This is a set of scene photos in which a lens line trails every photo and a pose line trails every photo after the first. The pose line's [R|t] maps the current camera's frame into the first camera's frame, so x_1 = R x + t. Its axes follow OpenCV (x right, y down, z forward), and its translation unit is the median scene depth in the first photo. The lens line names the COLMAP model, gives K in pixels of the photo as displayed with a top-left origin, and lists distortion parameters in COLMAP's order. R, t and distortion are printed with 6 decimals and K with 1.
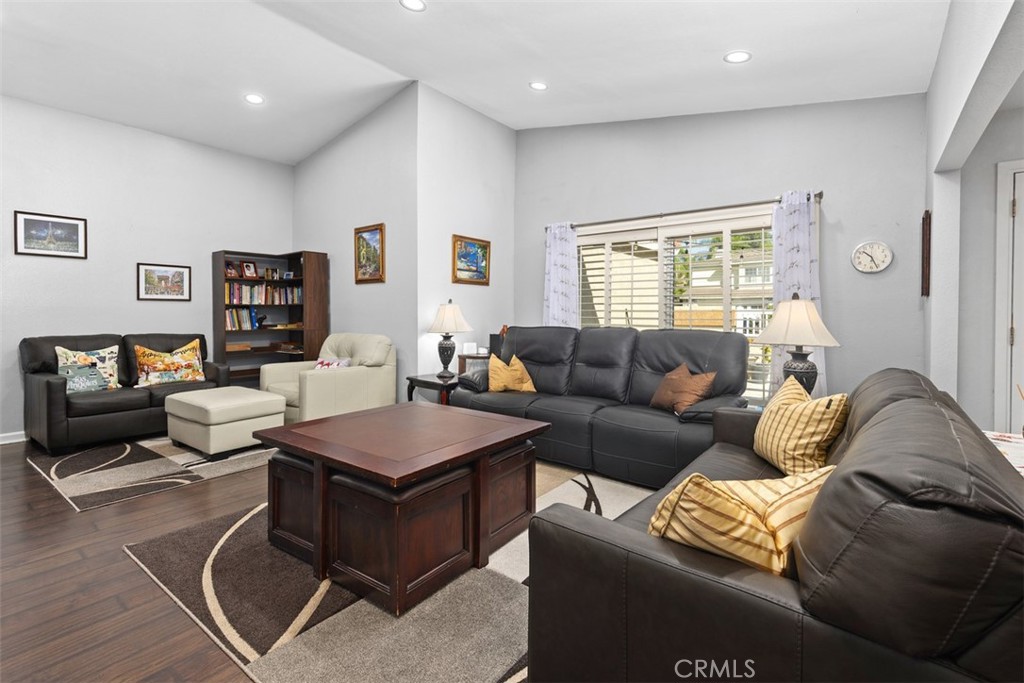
lens RADIAL K [[470.1, 0, 511.0], [0, 470.1, 318.0], [0, 0, 1]] dist [0.002281, 0.000645]
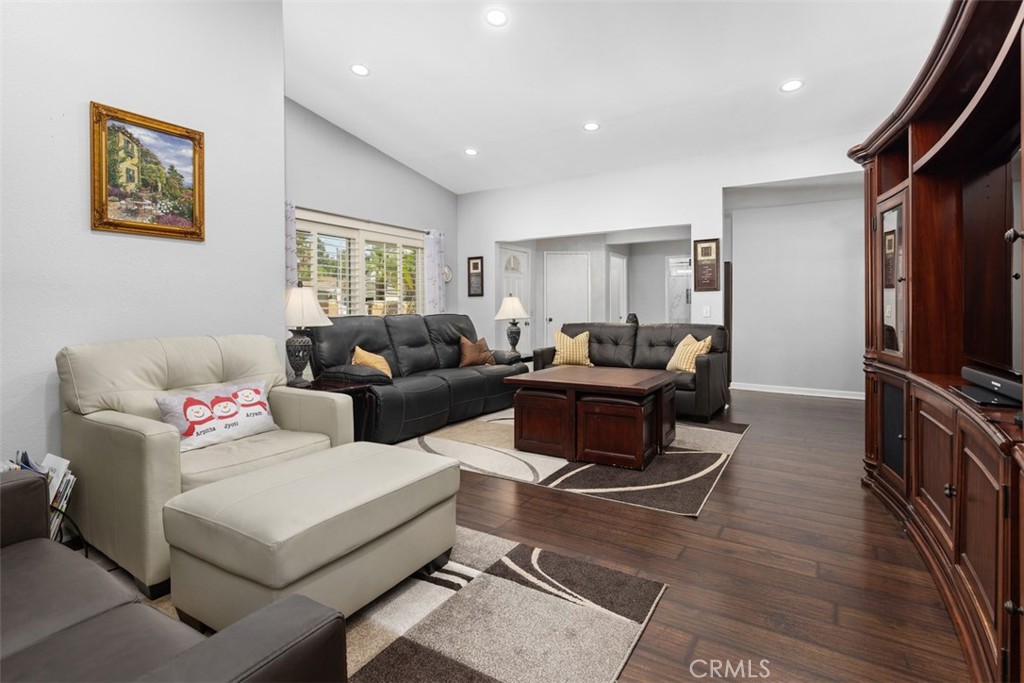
lens RADIAL K [[482.8, 0, 509.1], [0, 482.8, 310.9], [0, 0, 1]] dist [-0.001449, -0.000192]
pose [[-0.080766, -0.002578, 0.996730, -0.852069], [0.014105, 0.999894, 0.003729, 0.008509], [-0.996633, 0.014360, -0.080721, 0.685095]]
